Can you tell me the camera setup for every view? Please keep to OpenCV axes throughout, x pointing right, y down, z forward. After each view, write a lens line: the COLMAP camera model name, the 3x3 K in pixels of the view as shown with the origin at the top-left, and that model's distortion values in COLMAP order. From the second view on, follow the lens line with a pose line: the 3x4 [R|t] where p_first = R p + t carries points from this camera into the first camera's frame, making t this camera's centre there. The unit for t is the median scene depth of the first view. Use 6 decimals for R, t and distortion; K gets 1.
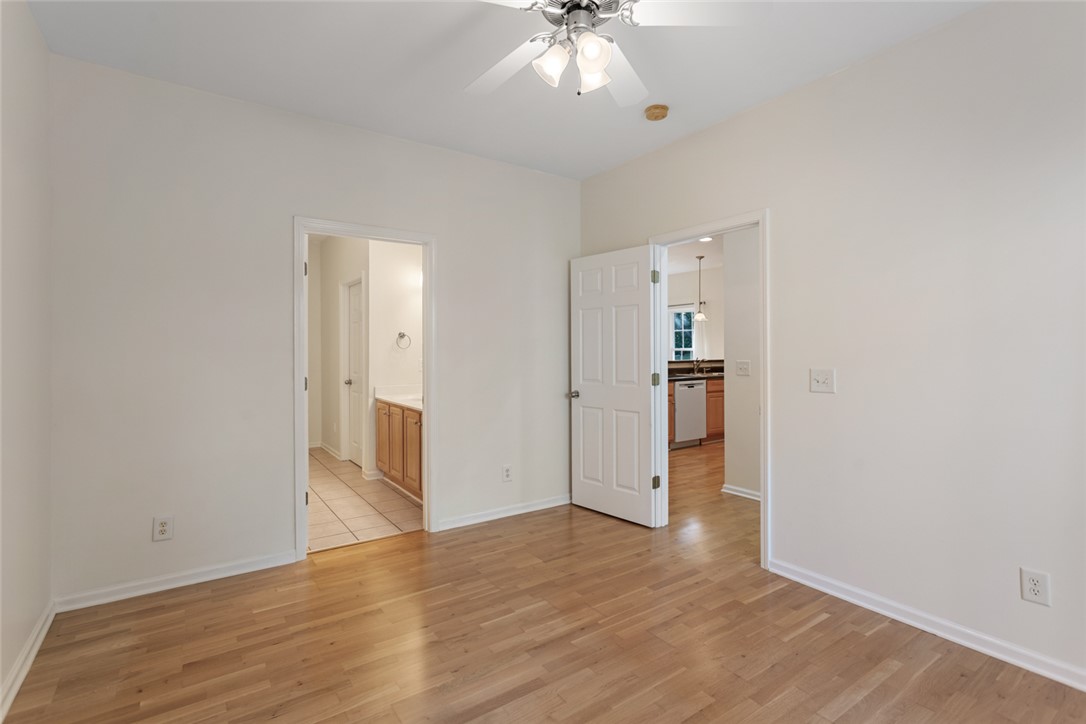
lens RADIAL K [[521.4, 0, 540.6], [0, 521.4, 345.8], [0, 0, 1]] dist [0.000493, 0.000650]
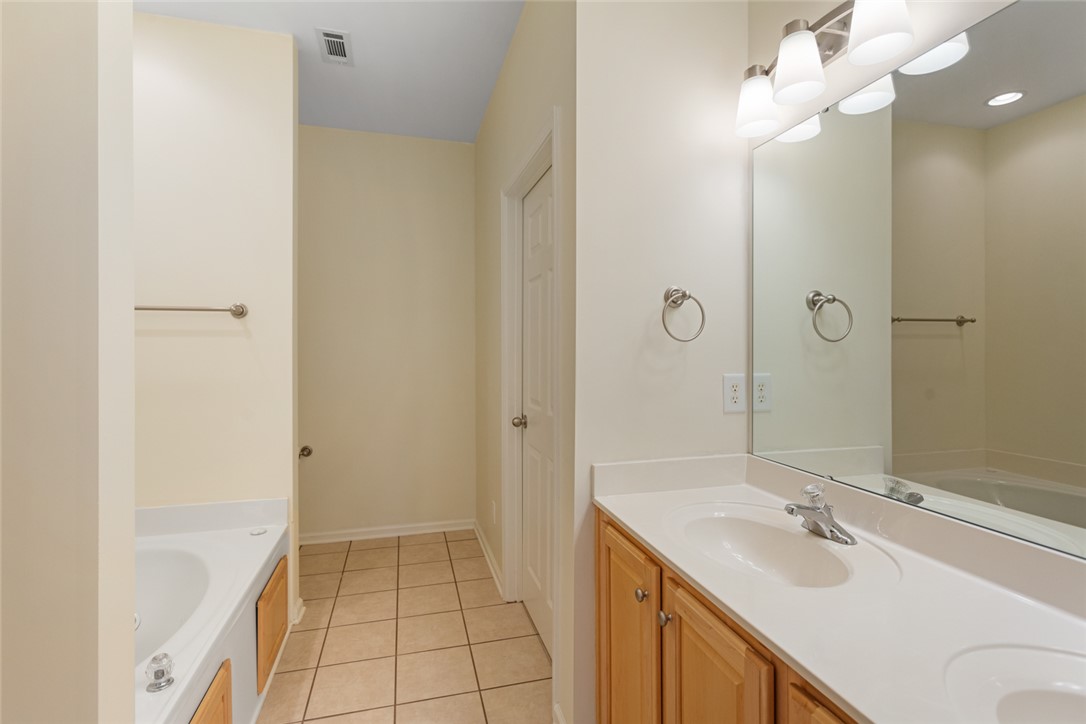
lens RADIAL K [[521.4, 0, 540.6], [0, 521.4, 345.8], [0, 0, 1]] dist [0.000493, 0.000650]
pose [[0.943308, 0.003302, -0.331903, -0.215477], [-0.001281, 0.999979, 0.006305, 0.005603], [0.331917, -0.005522, 0.943292, 0.614915]]
